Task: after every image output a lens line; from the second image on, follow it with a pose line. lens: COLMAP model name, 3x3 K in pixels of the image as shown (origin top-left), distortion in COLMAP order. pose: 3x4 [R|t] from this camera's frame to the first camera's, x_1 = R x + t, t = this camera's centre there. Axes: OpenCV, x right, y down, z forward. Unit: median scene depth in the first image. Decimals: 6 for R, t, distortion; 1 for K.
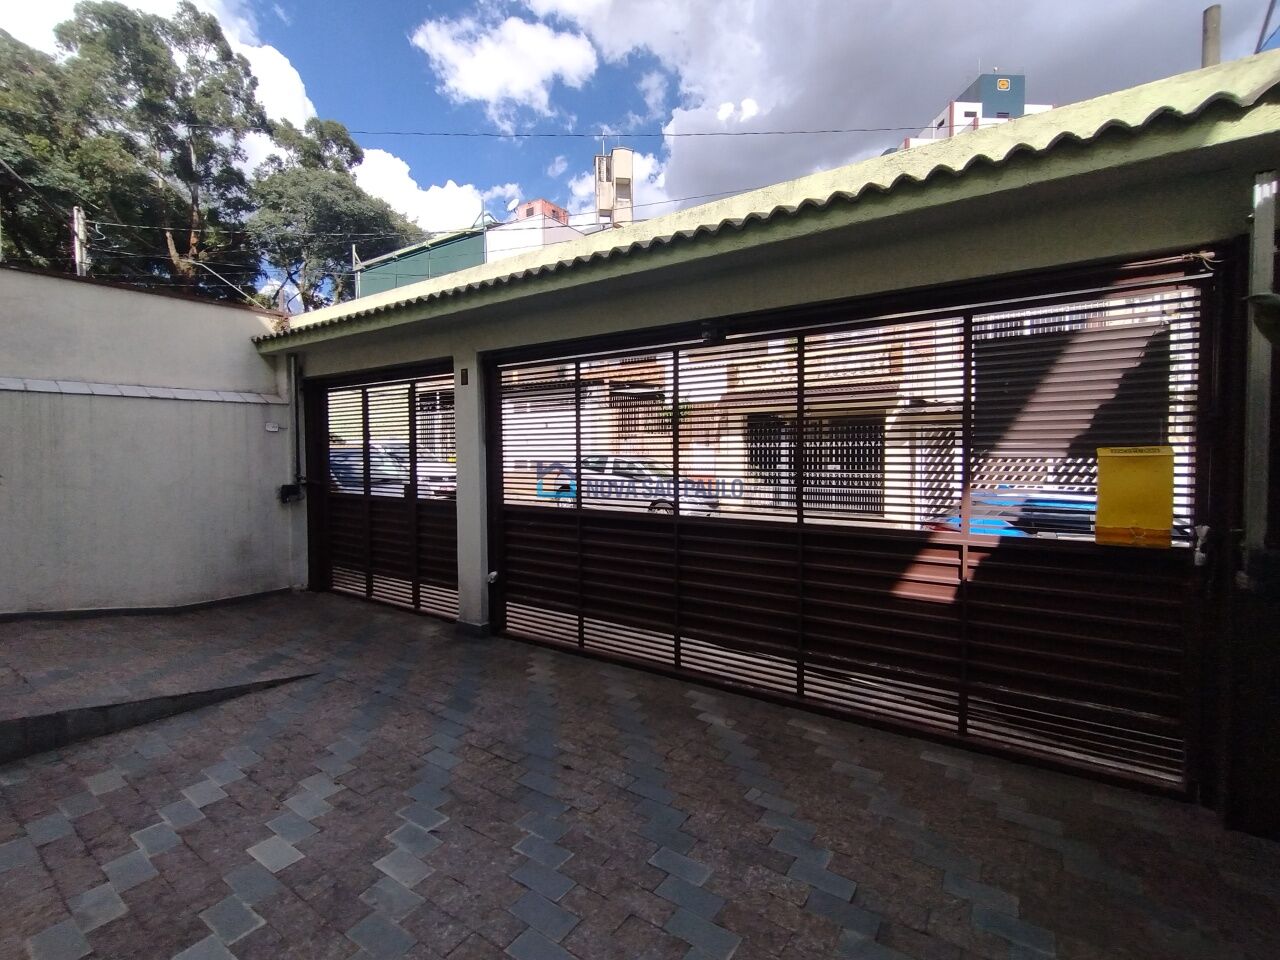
lens RADIAL K [[587.4, 0, 638.2], [0, 587.4, 477.3], [0, 0, 1]] dist [0.001496, 0.001354]
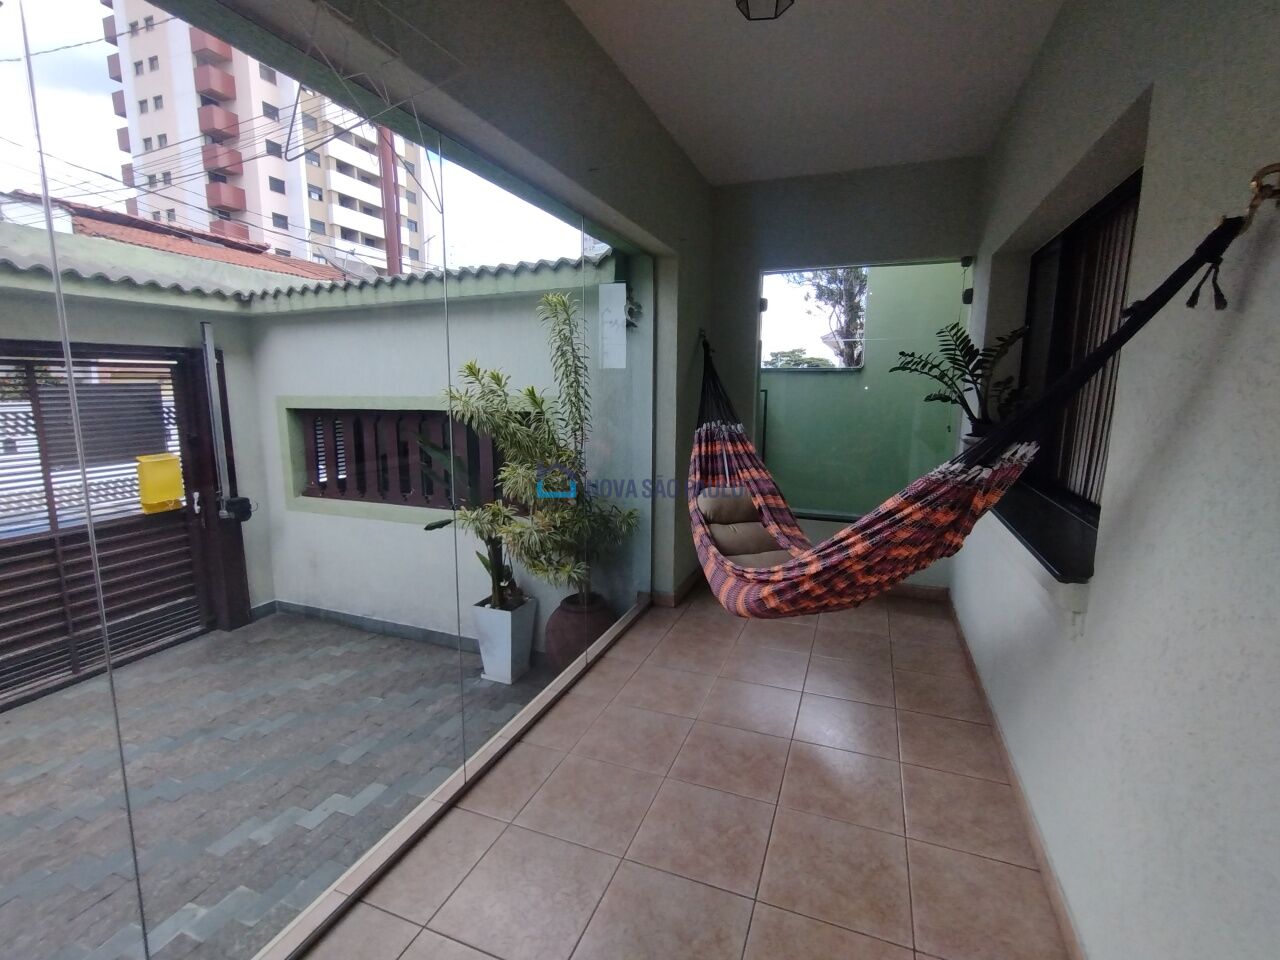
lens RADIAL K [[587.4, 0, 640.0], [0, 587.4, 474.3], [0, 0, 1]] dist [0.001496, 0.001354]
pose [[-0.225524, -0.143220, 0.963653, -1.091219], [0.045125, 0.986538, 0.157182, -0.190488], [-0.973192, 0.078933, -0.216025, -0.016454]]
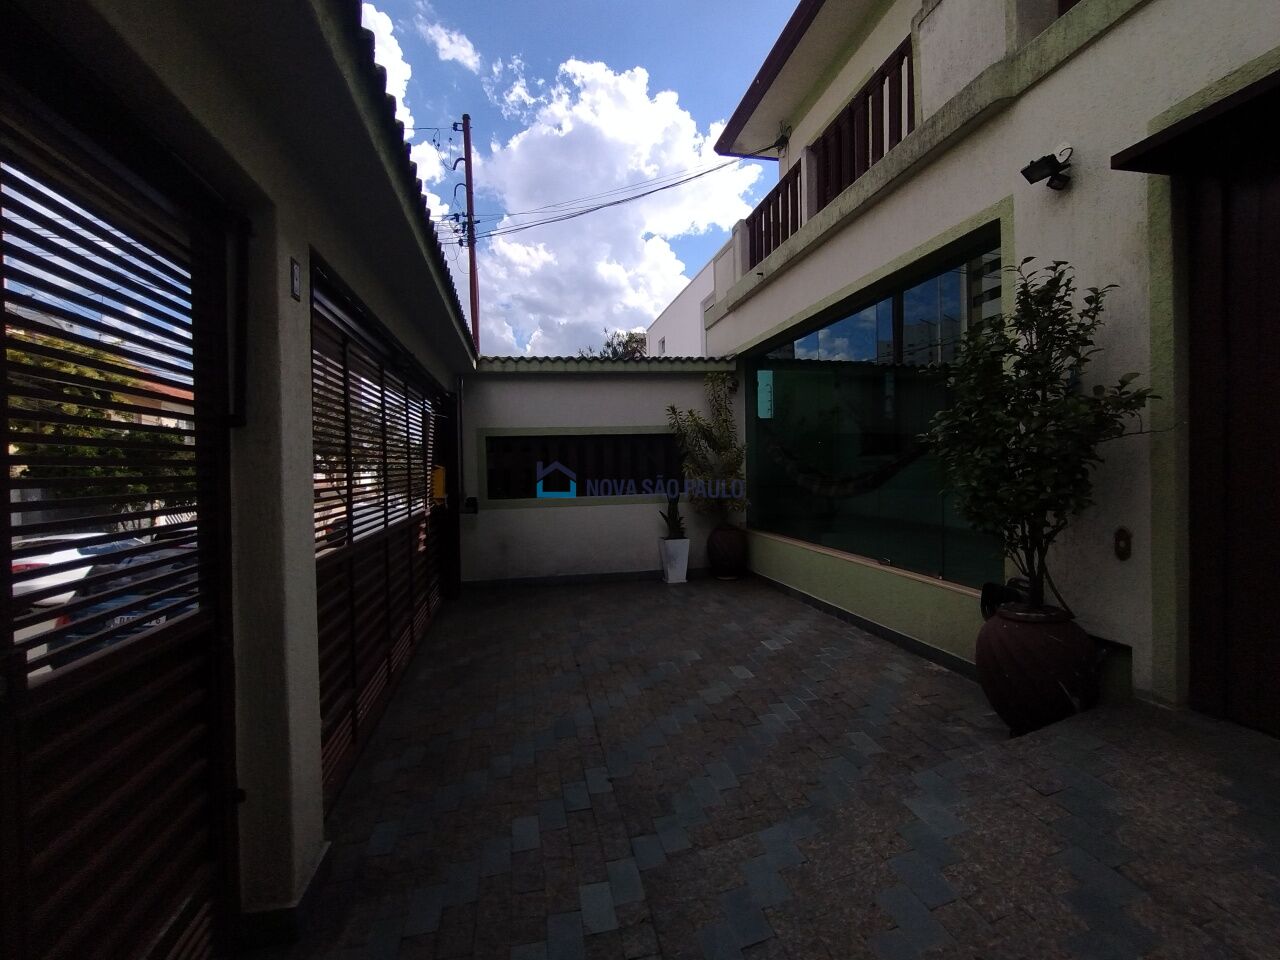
lens RADIAL K [[587.4, 0, 636.0], [0, 587.4, 480.2], [0, 0, 1]] dist [0.001496, 0.001354]
pose [[-0.718832, 0.004741, 0.695168, -1.340935], [0.056437, 0.997074, 0.051557, -0.062709], [-0.692889, 0.076294, -0.716996, 2.019603]]
